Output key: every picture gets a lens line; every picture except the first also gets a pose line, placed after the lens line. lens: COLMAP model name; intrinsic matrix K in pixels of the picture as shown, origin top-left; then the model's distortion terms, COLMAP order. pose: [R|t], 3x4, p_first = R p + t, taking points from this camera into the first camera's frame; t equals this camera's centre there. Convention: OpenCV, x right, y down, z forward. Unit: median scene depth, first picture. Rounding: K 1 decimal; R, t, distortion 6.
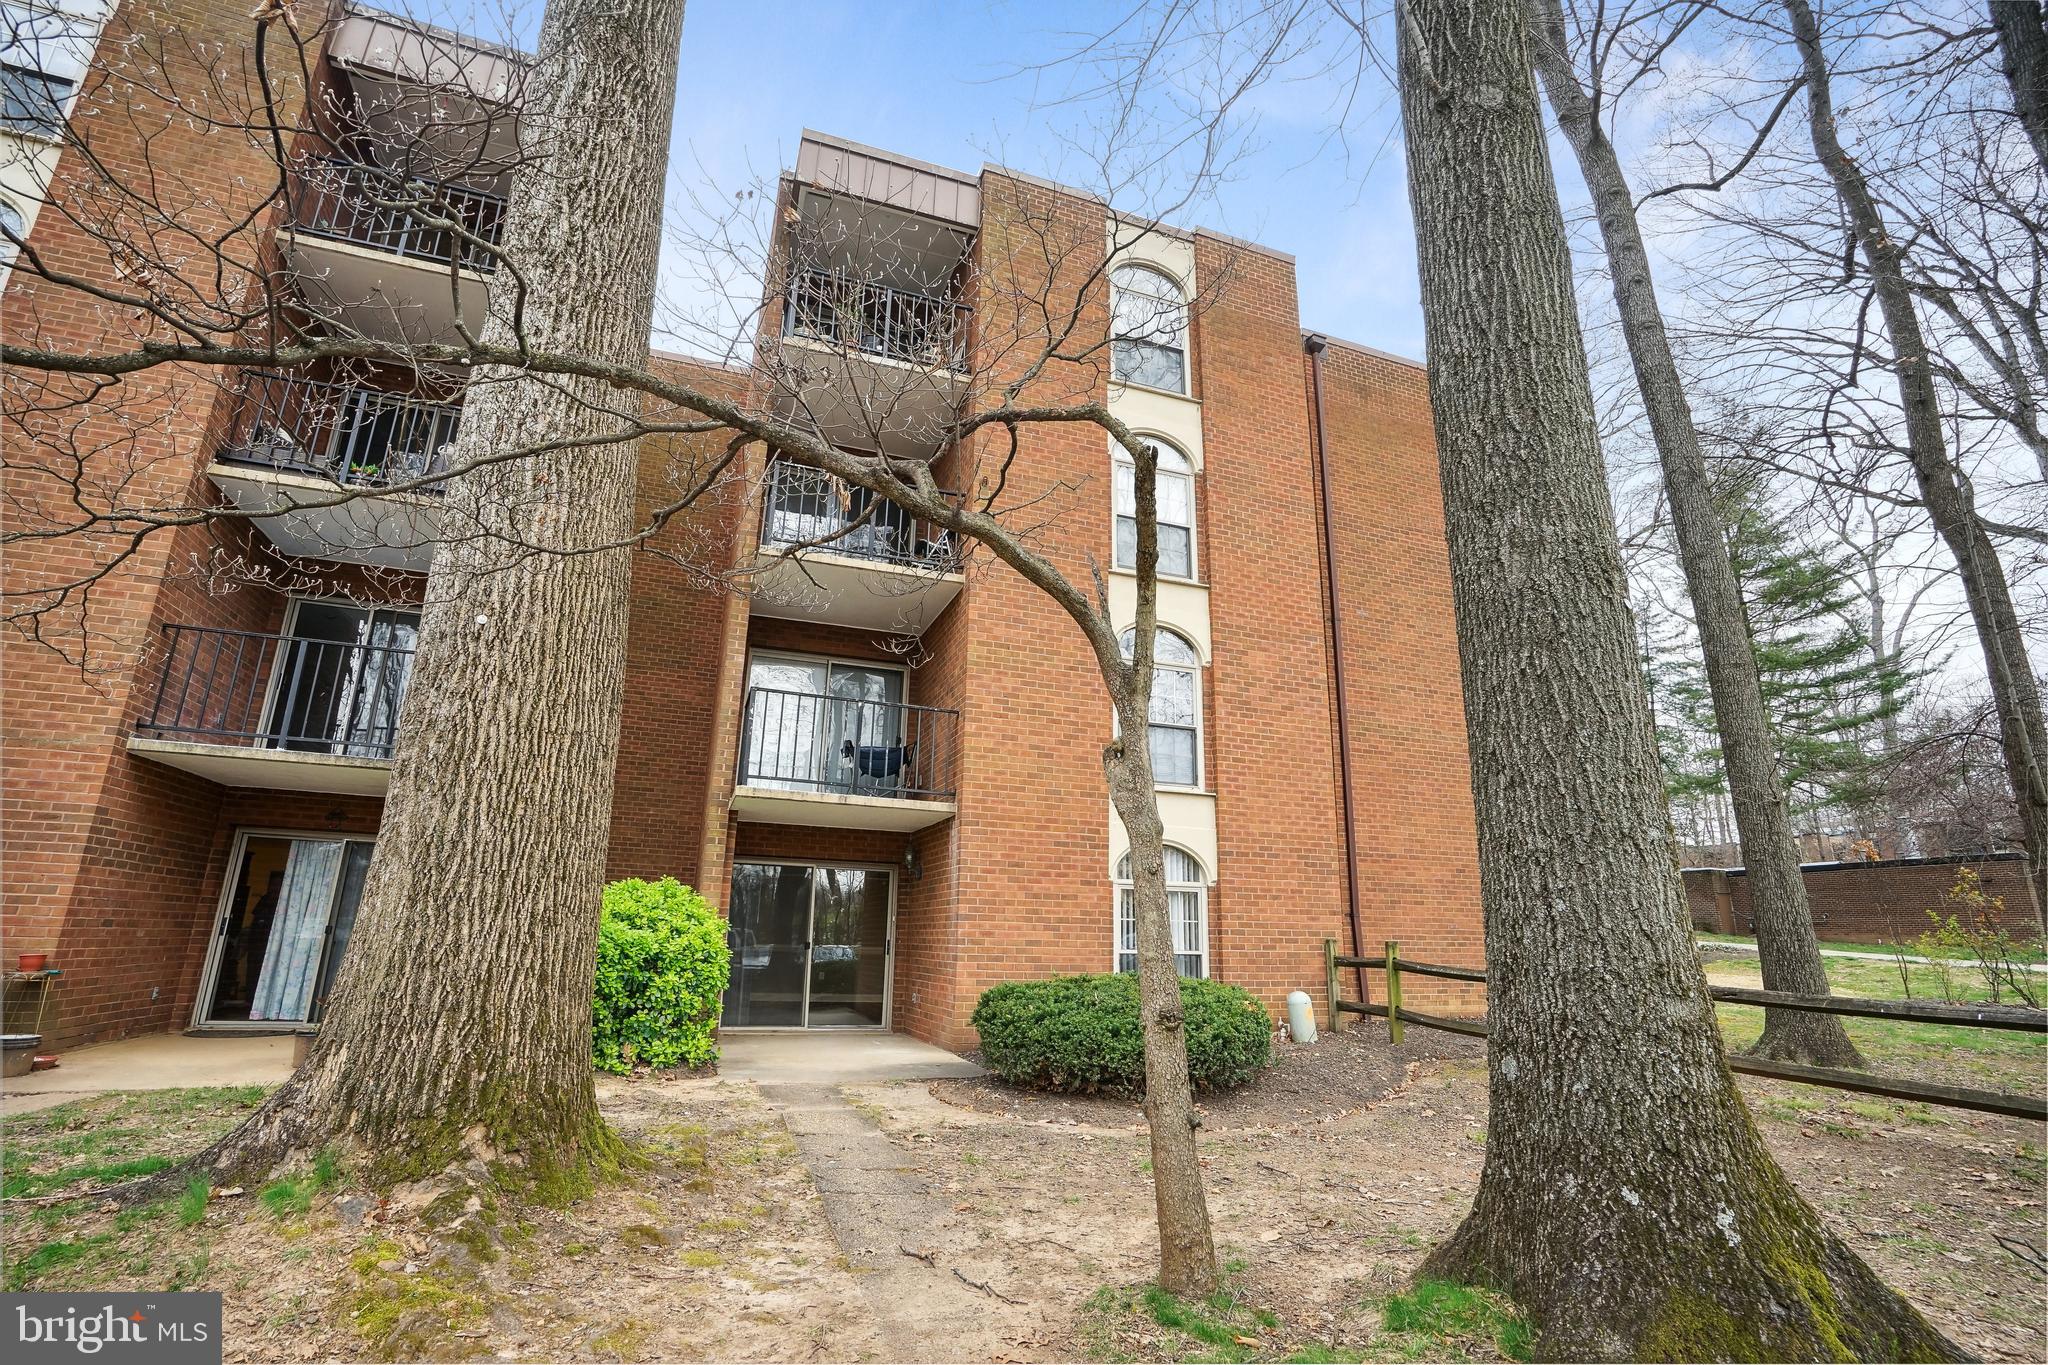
lens RADIAL K [[943.3, 0, 982.1], [0, 943.3, 694.3], [0, 0, 1]] dist [-0.004749, -0.000281]
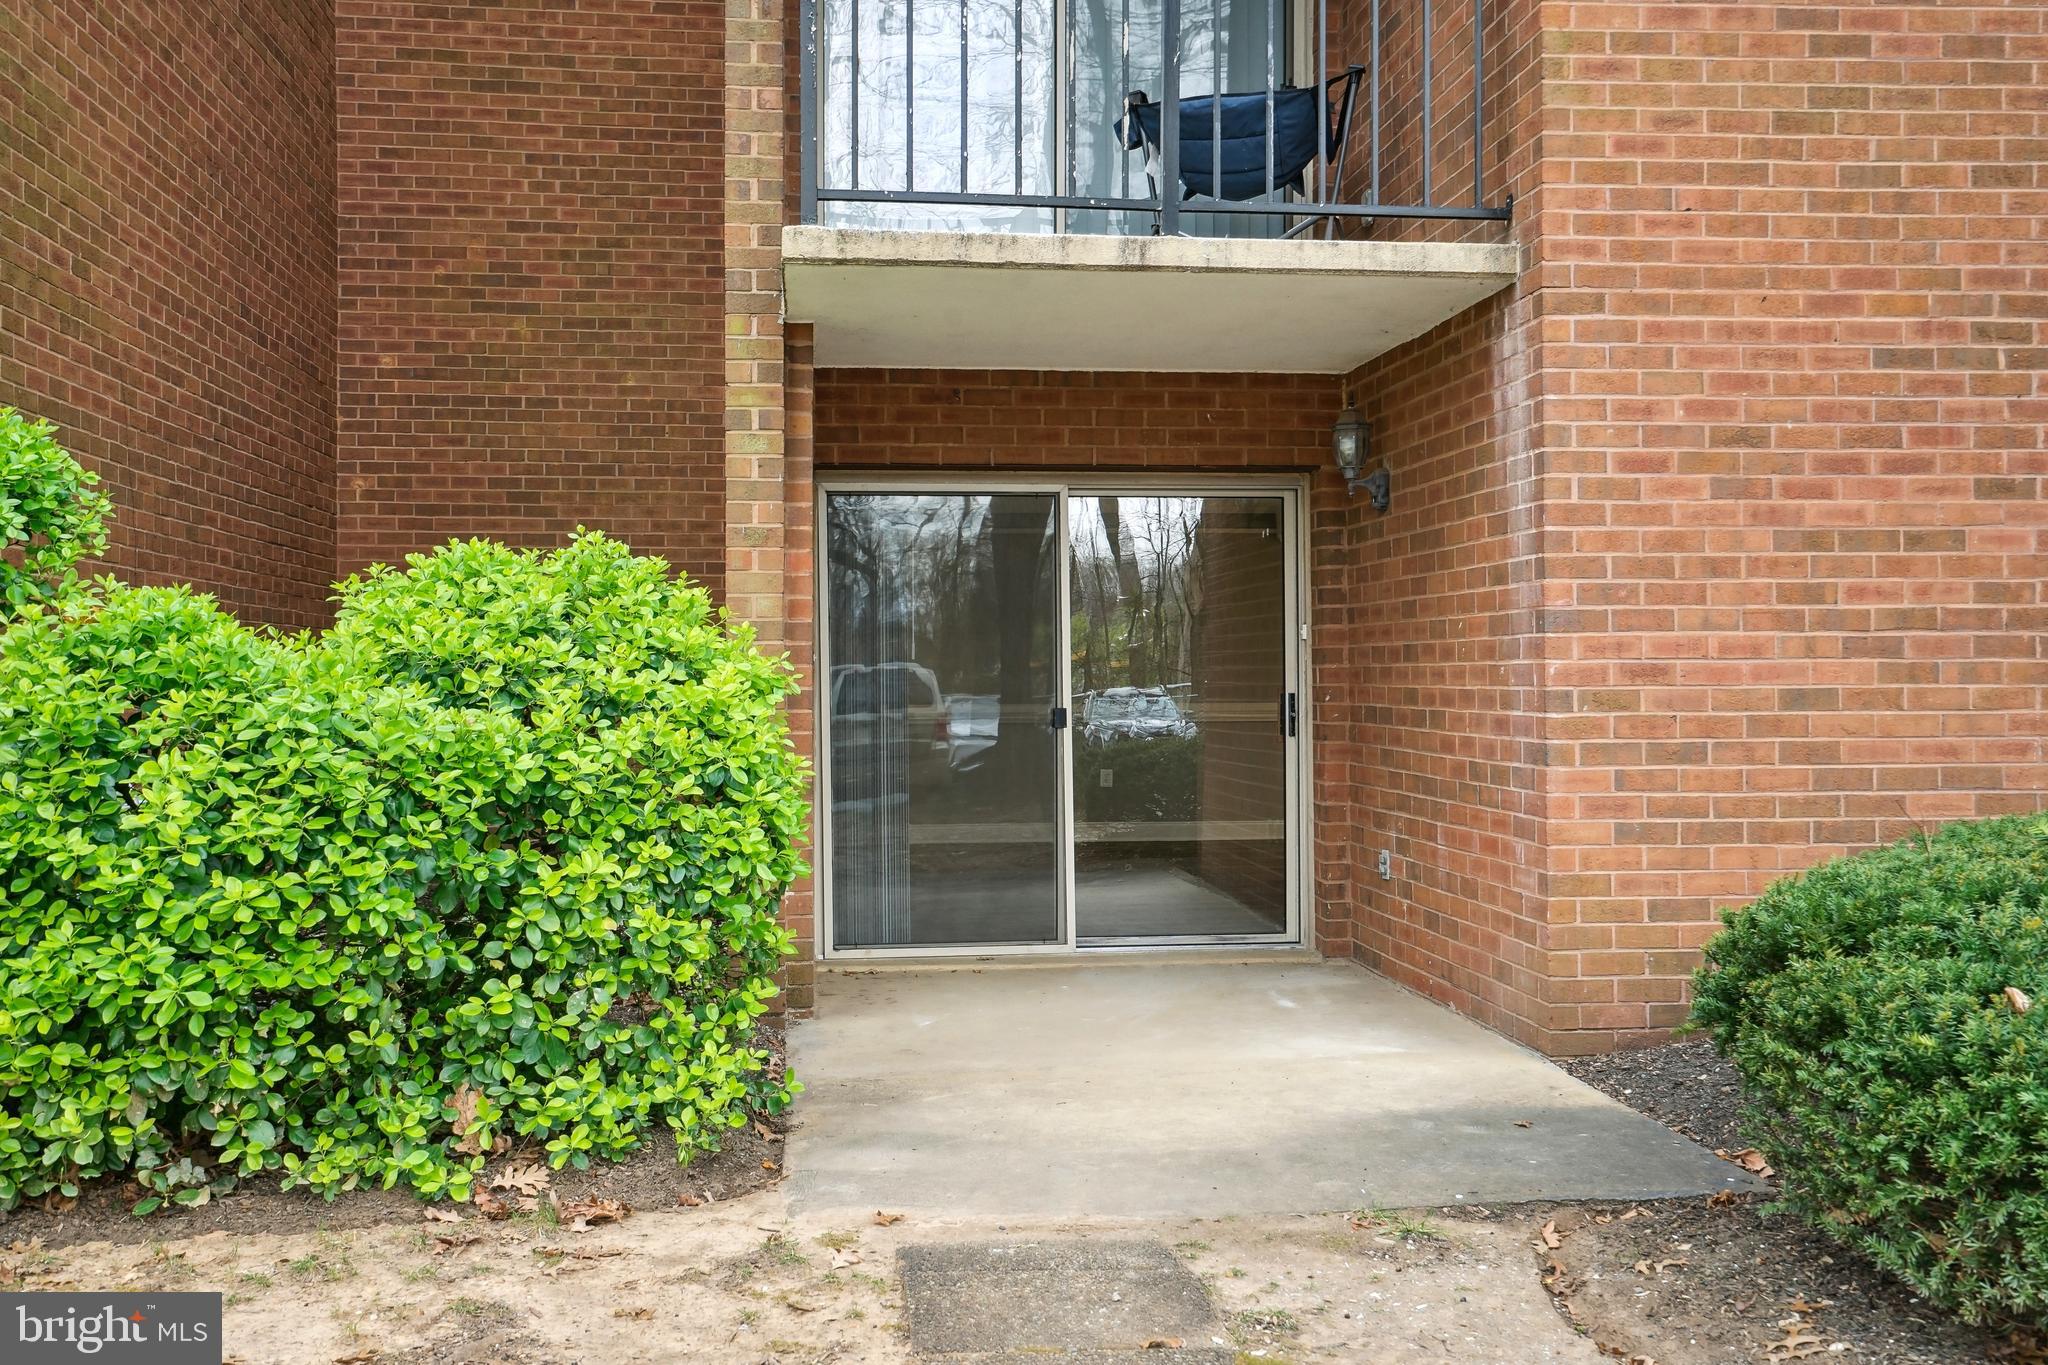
lens RADIAL K [[2068.6, 0, 1021.5], [0, 2068.6, 683.9], [0, 0, 1]] dist [-0.007881, 0.000000]
pose [[0.978983, -0.031497, -0.201496, -0.054839], [0.082702, 0.964433, 0.251057, 0.076270], [0.186422, -0.262445, 0.946768, 0.339137]]
